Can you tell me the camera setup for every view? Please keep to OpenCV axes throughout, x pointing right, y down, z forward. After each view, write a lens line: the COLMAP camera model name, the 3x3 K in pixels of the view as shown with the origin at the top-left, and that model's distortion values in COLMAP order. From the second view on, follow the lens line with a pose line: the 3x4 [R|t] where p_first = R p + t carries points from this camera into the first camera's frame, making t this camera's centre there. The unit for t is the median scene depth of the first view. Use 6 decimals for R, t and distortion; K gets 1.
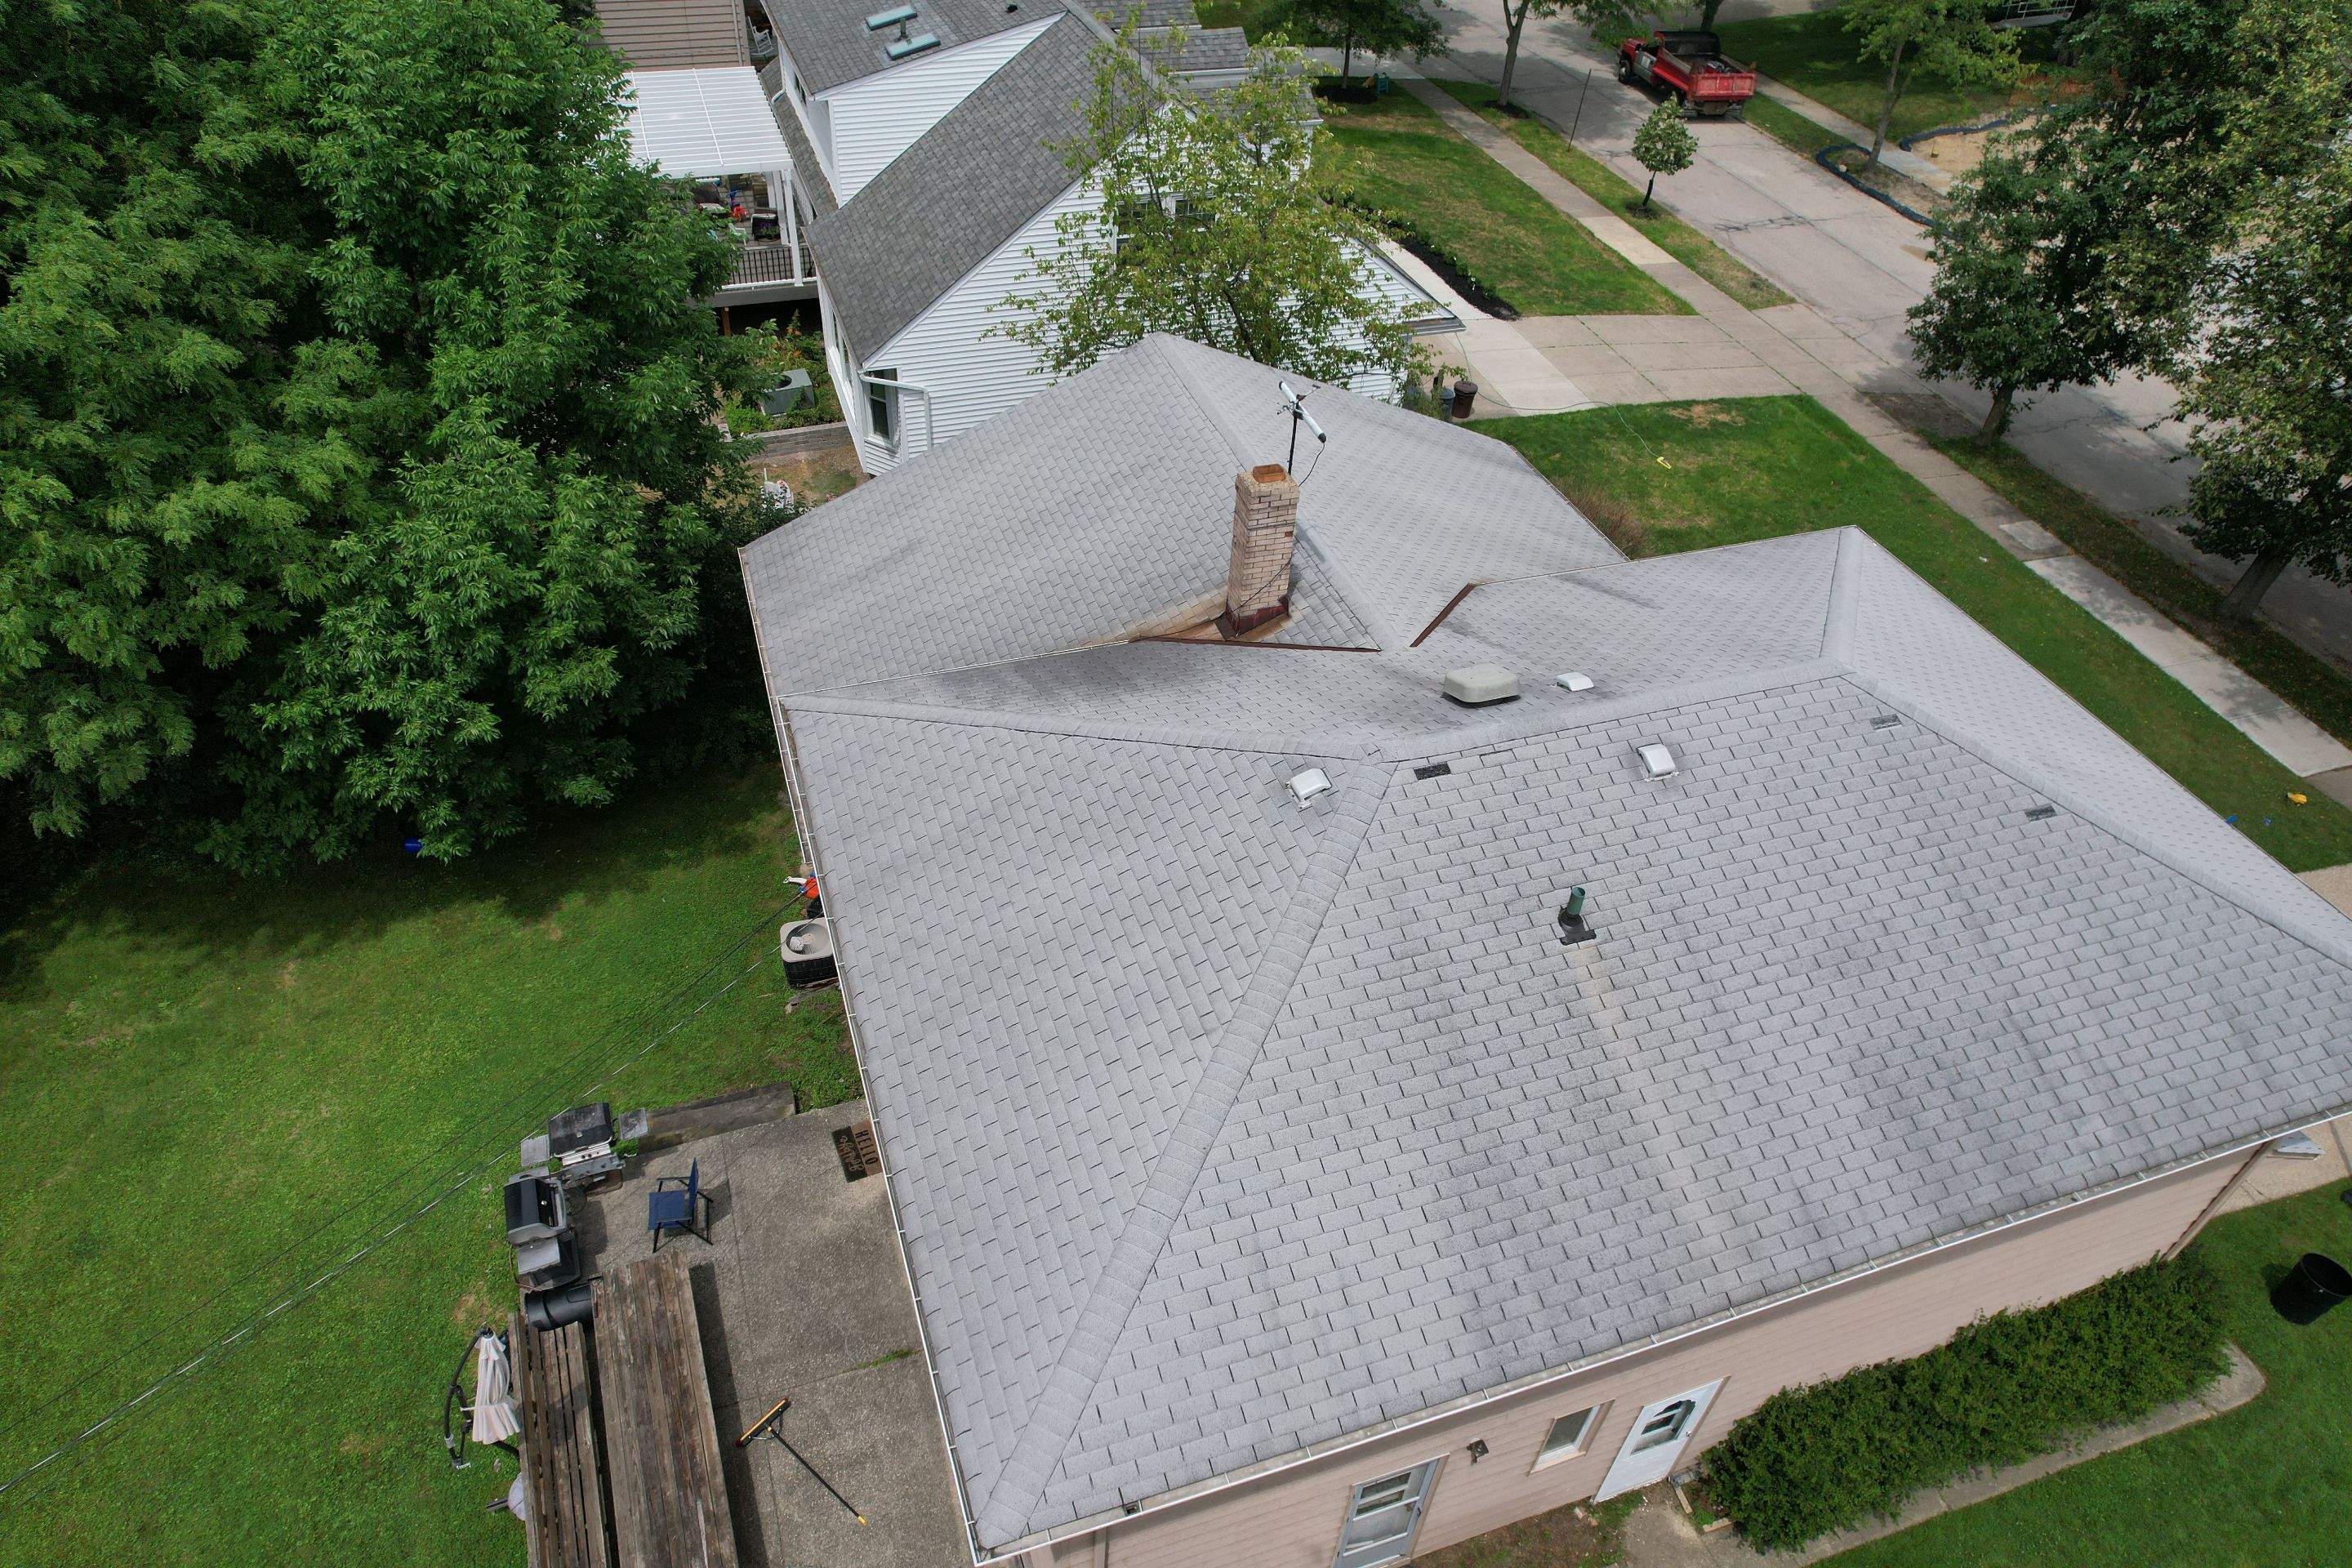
lens RADIAL K [[1518.7, 0, 1177.2], [0, 1518.7, 808.1], [0, 0, 1]] dist [-0.082322, 0.077727]
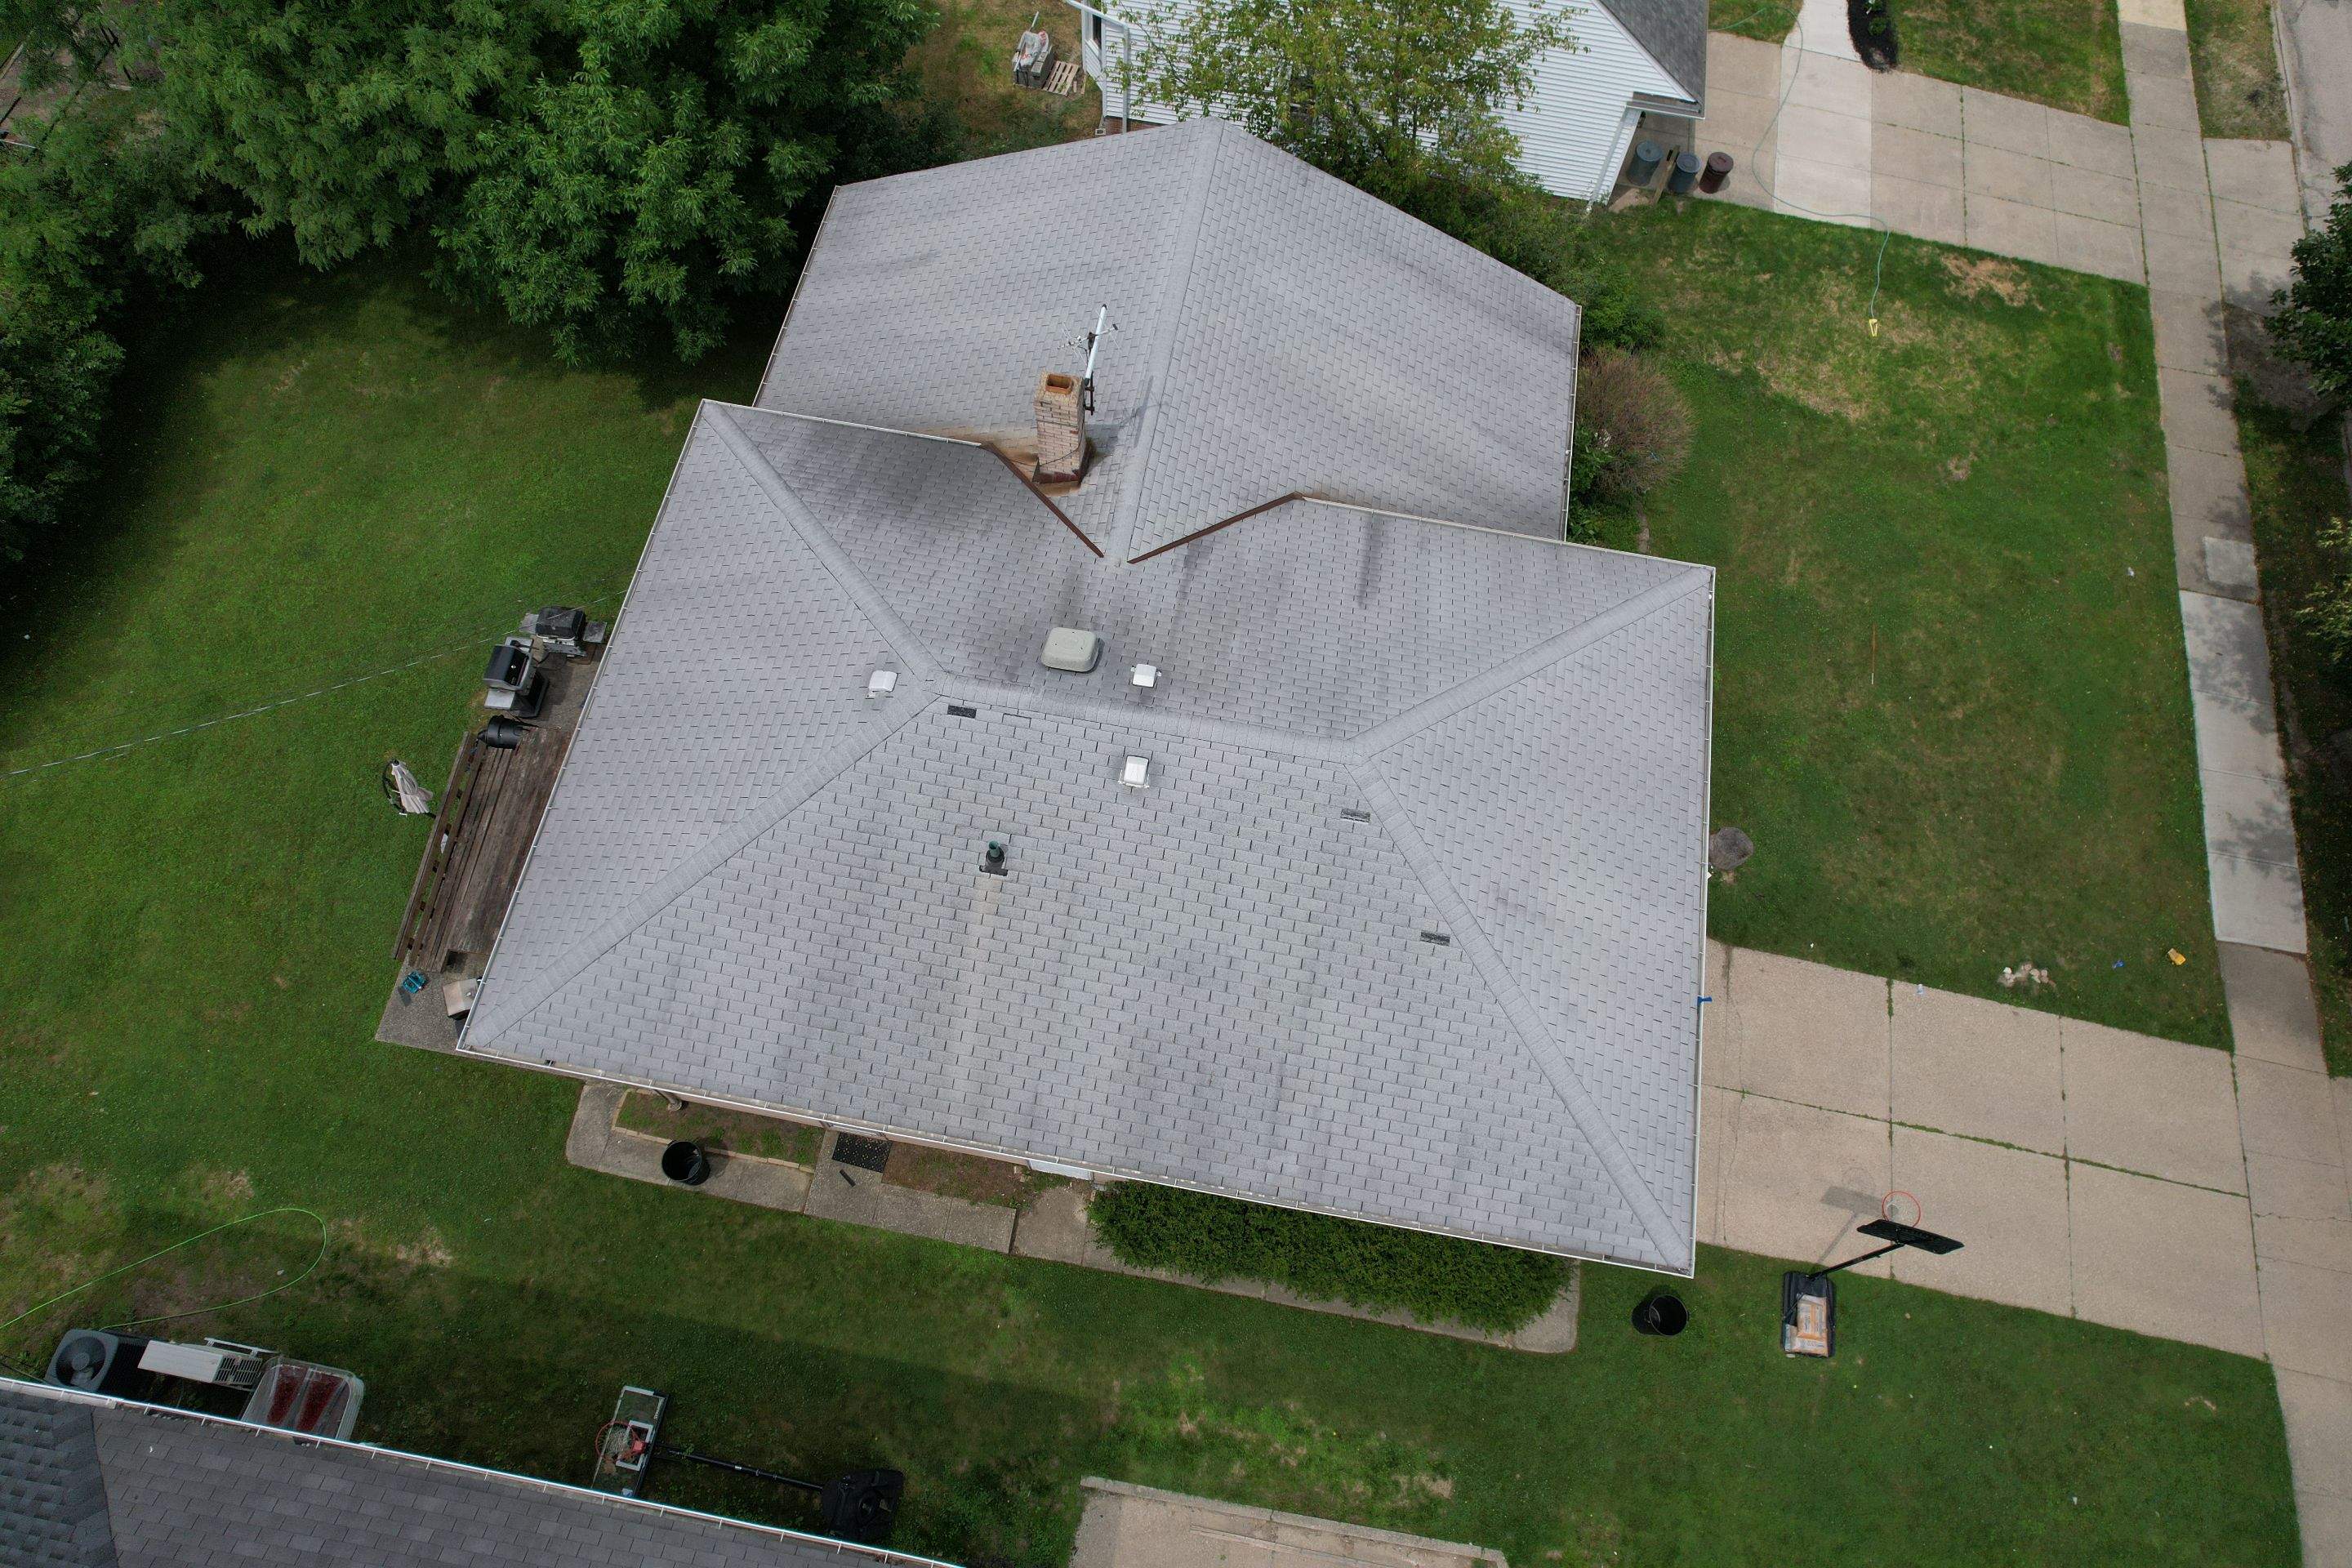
lens RADIAL K [[1518.7, 0, 1177.2], [0, 1518.7, 808.1], [0, 0, 1]] dist [-0.082322, 0.077727]
pose [[0.875810, 0.437988, -0.202788, 0.488562], [-0.318802, 0.840404, 0.438276, -0.455029], [0.362384, -0.319197, 0.875666, -0.097901]]
